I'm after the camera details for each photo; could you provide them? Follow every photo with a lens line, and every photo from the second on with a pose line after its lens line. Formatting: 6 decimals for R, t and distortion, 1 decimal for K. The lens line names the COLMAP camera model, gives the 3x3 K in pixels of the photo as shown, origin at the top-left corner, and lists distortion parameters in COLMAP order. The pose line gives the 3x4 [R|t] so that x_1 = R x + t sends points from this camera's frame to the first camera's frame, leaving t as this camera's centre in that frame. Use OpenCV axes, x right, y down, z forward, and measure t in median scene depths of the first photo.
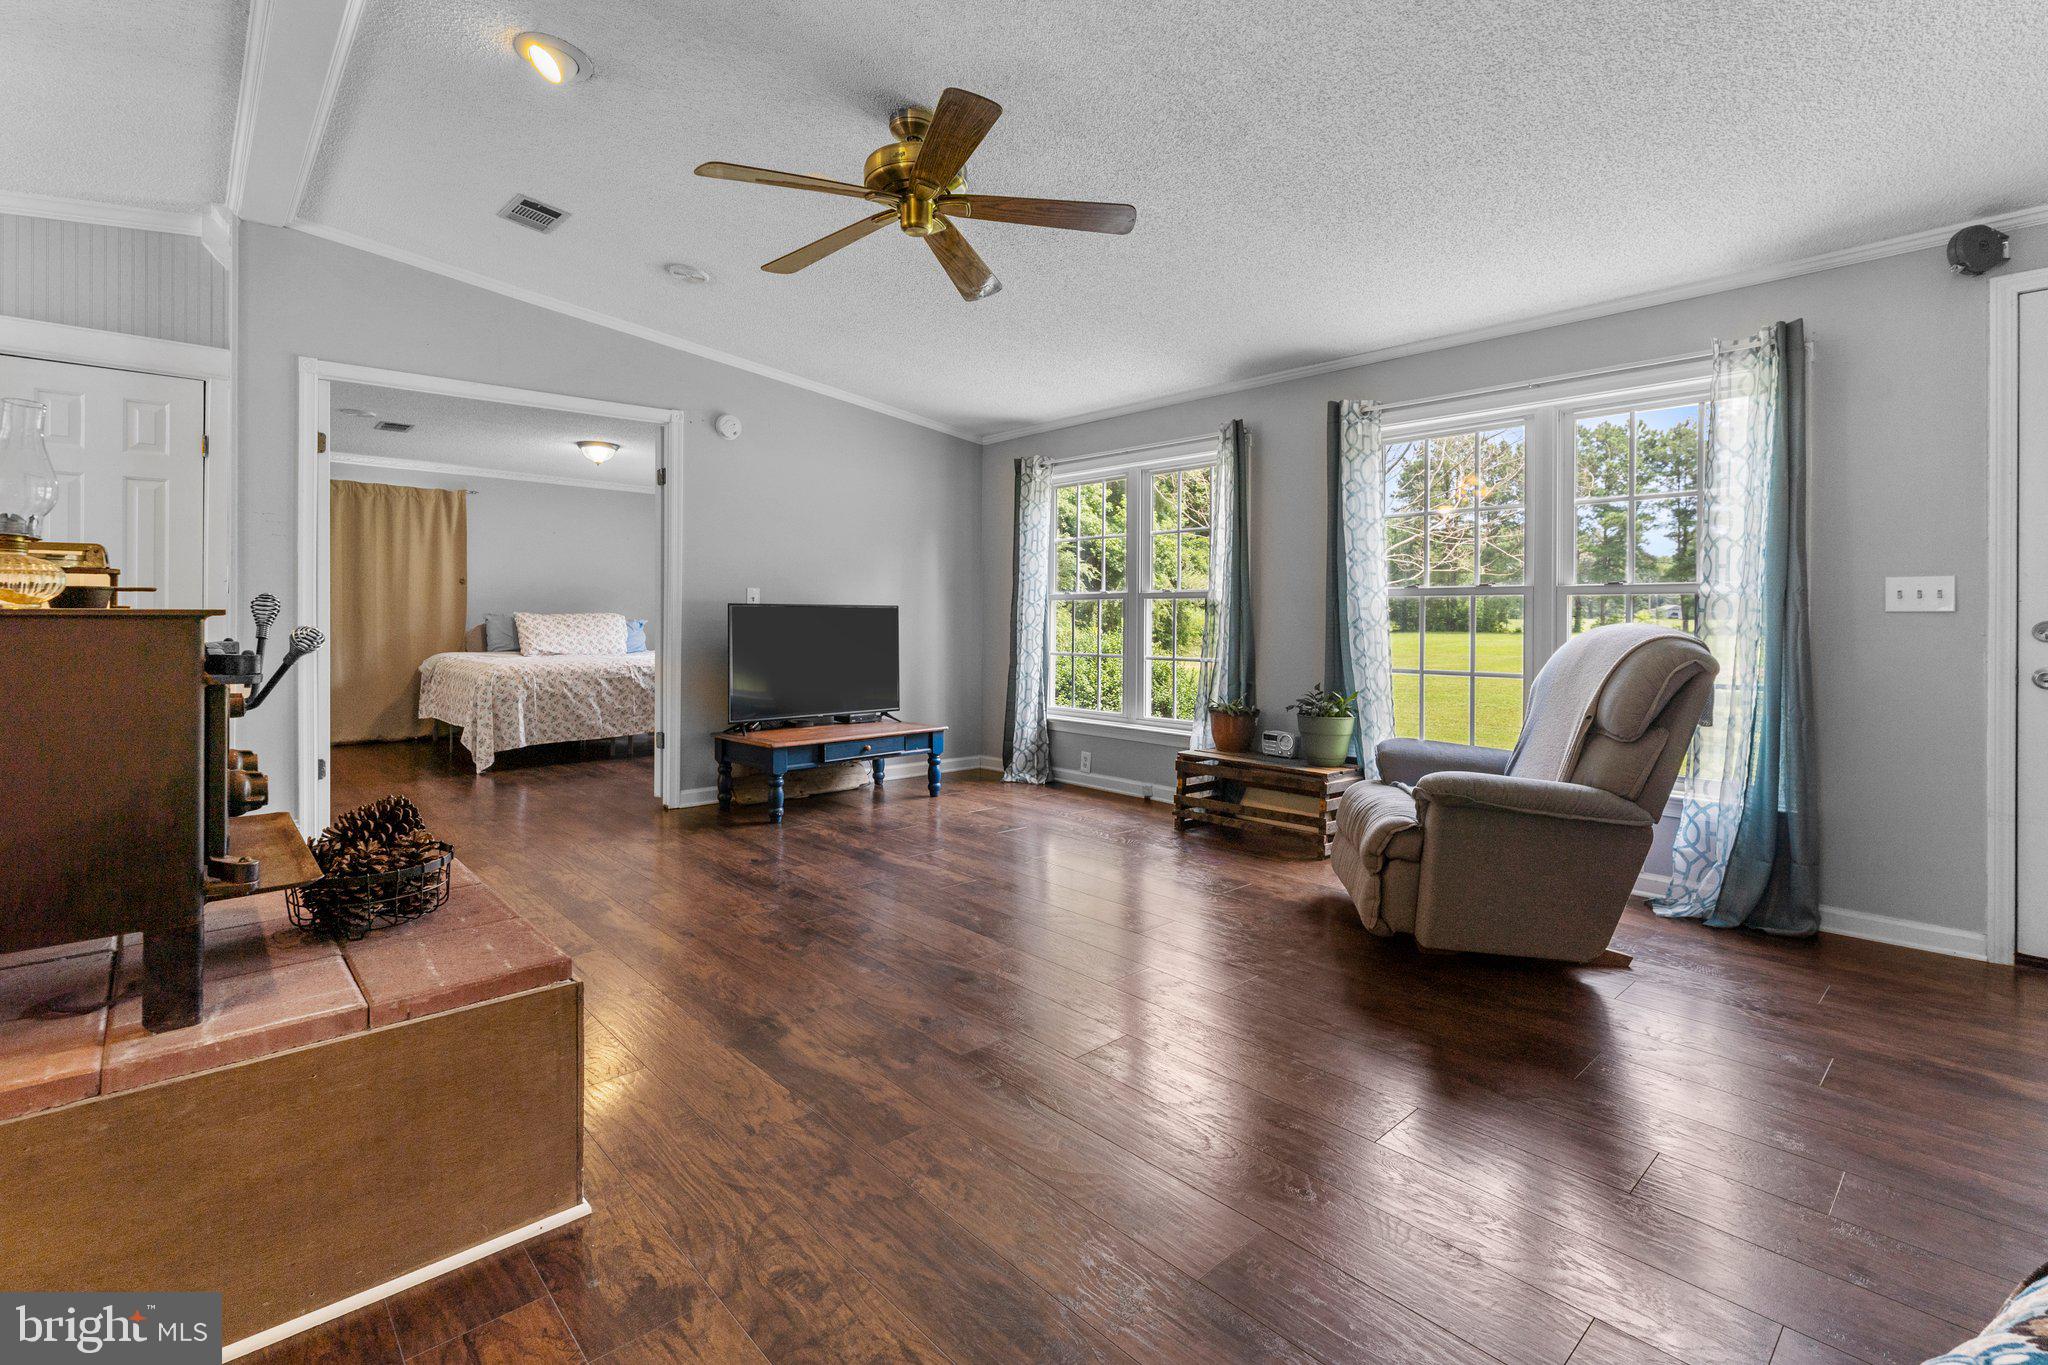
lens RADIAL K [[935.6, 0, 1018.7], [0, 935.6, 622.0], [0, 0, 1]] dist [0.003421, -0.000889]
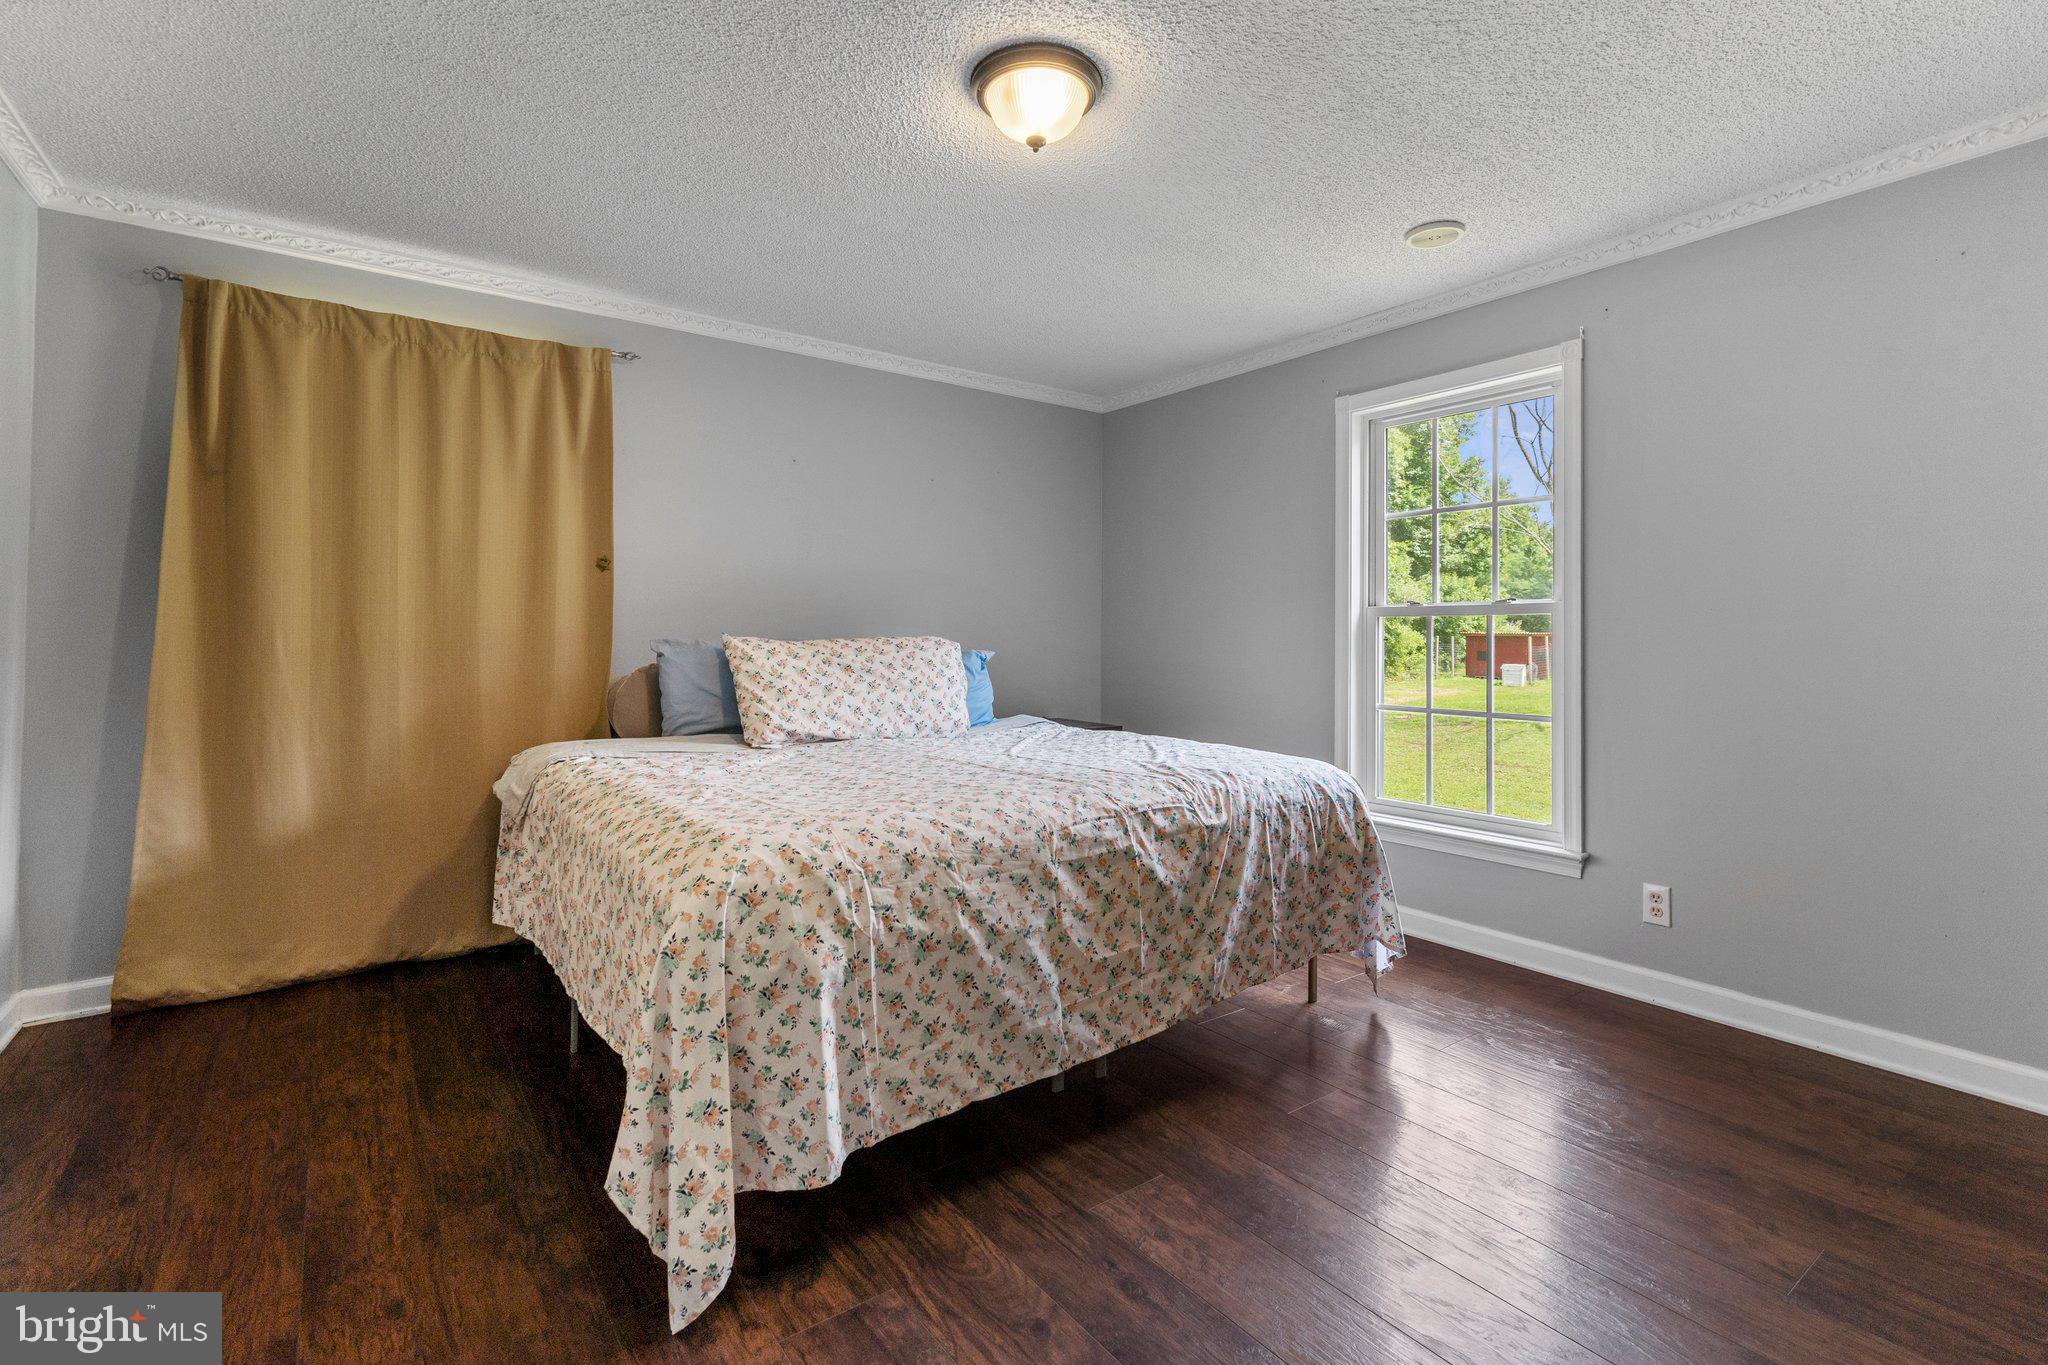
lens RADIAL K [[935.6, 0, 1016.6], [0, 935.6, 624.6], [0, 0, 1]] dist [0.003421, -0.000889]
pose [[0.993784, -0.008112, -0.111028, -0.470177], [0.006331, 0.999846, -0.016384, -0.010282], [0.111143, 0.015580, 0.993682, 0.782003]]
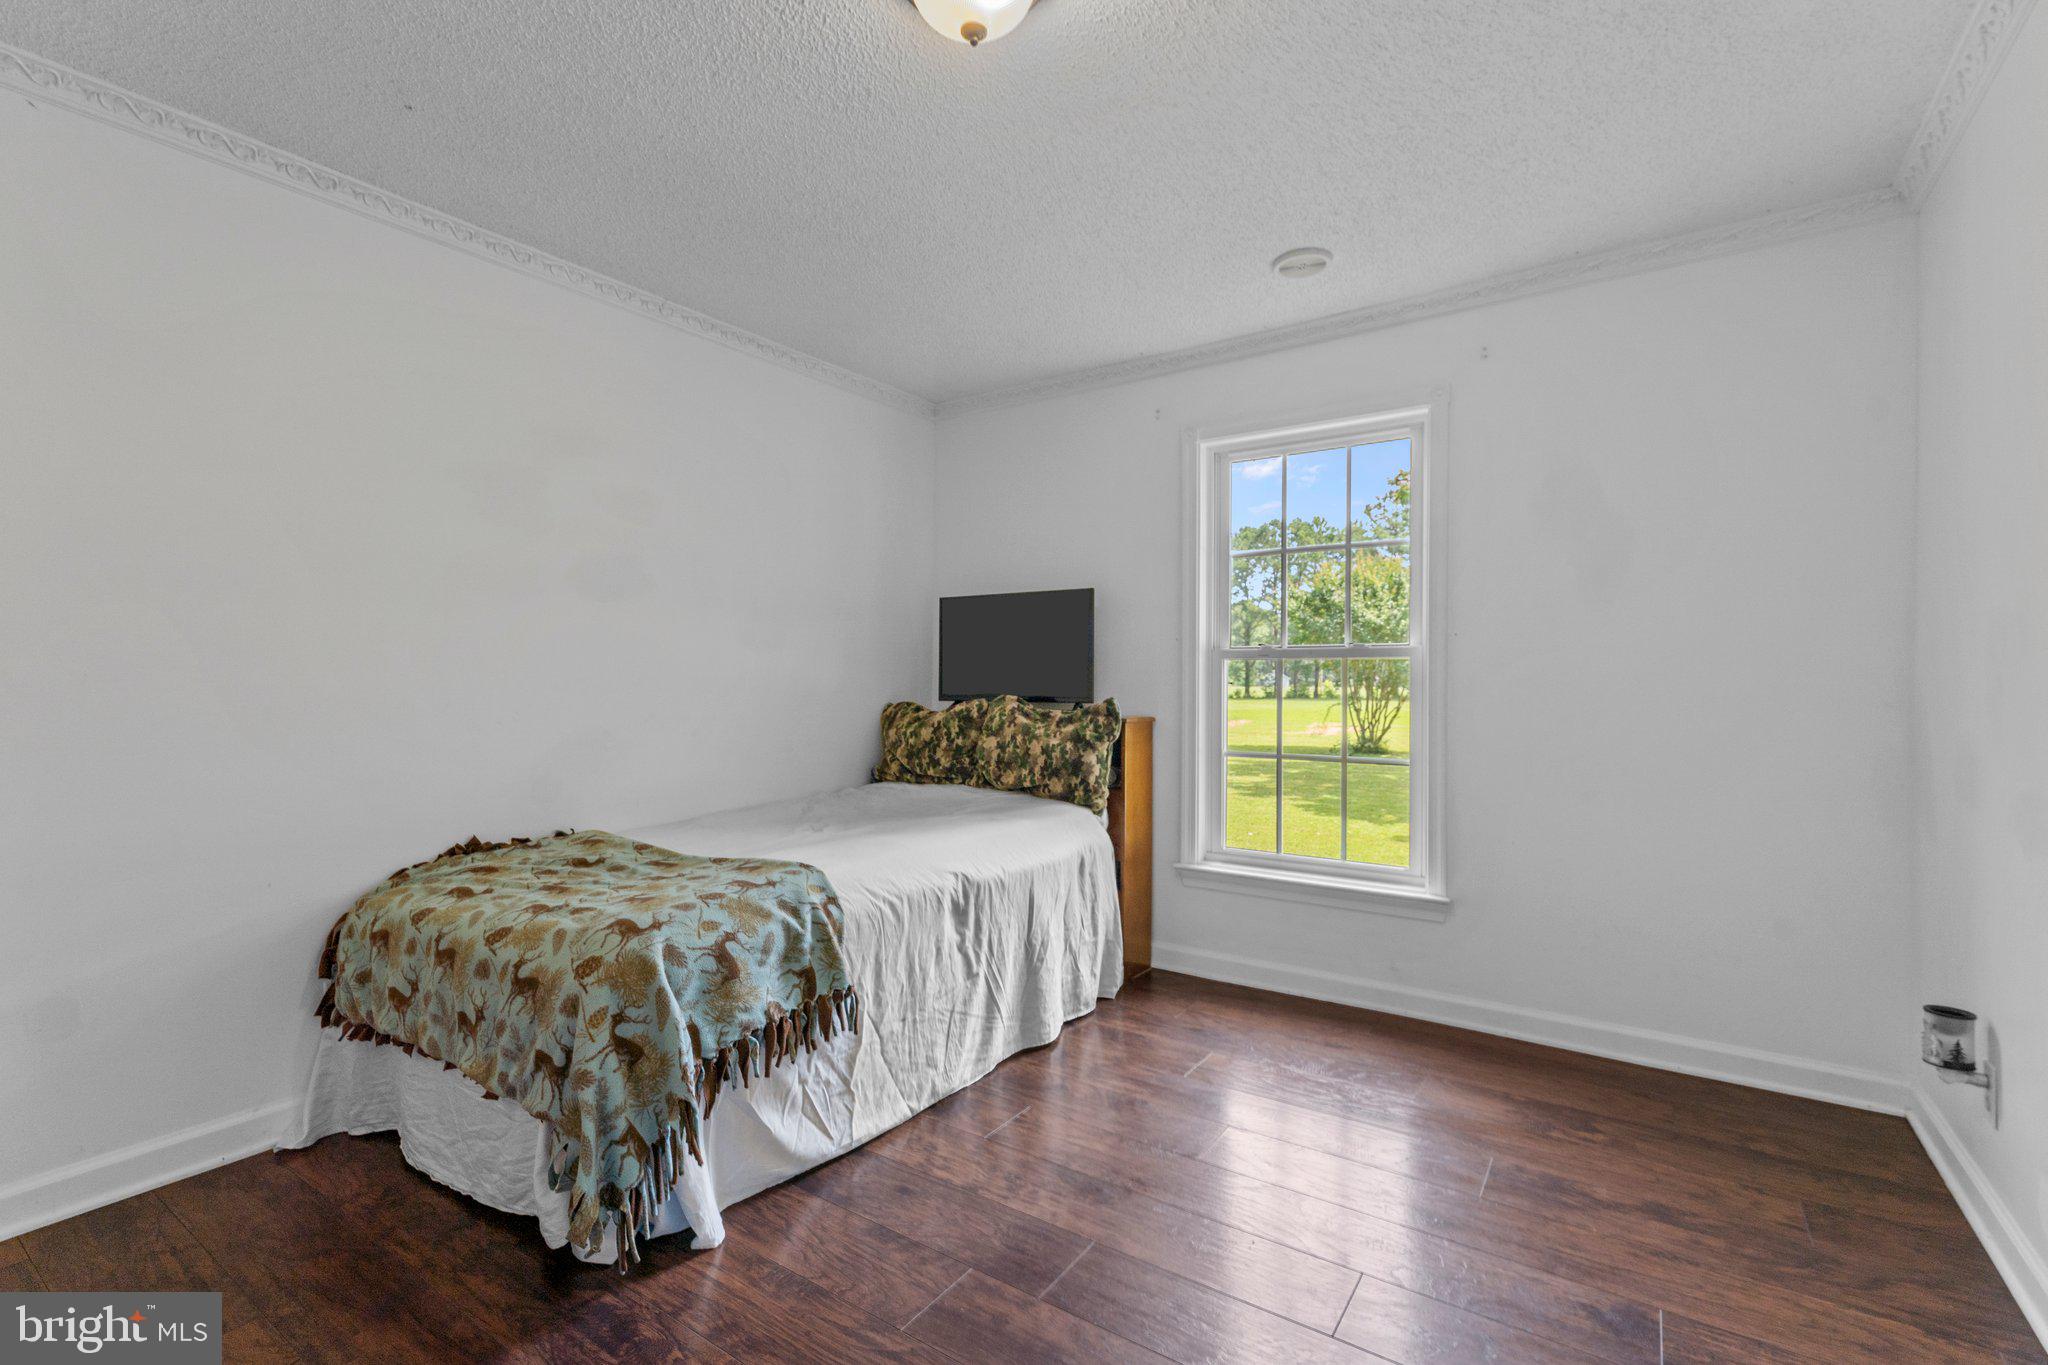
lens RADIAL K [[935.6, 0, 1029.8], [0, 935.6, 679.2], [0, 0, 1]] dist [0.003421, -0.000889]
pose [[0.973924, -0.005080, 0.226817, -0.541497], [0.005125, 0.999987, 0.000391, -0.011530], [-0.226816, 0.000781, 0.973937, 0.858800]]
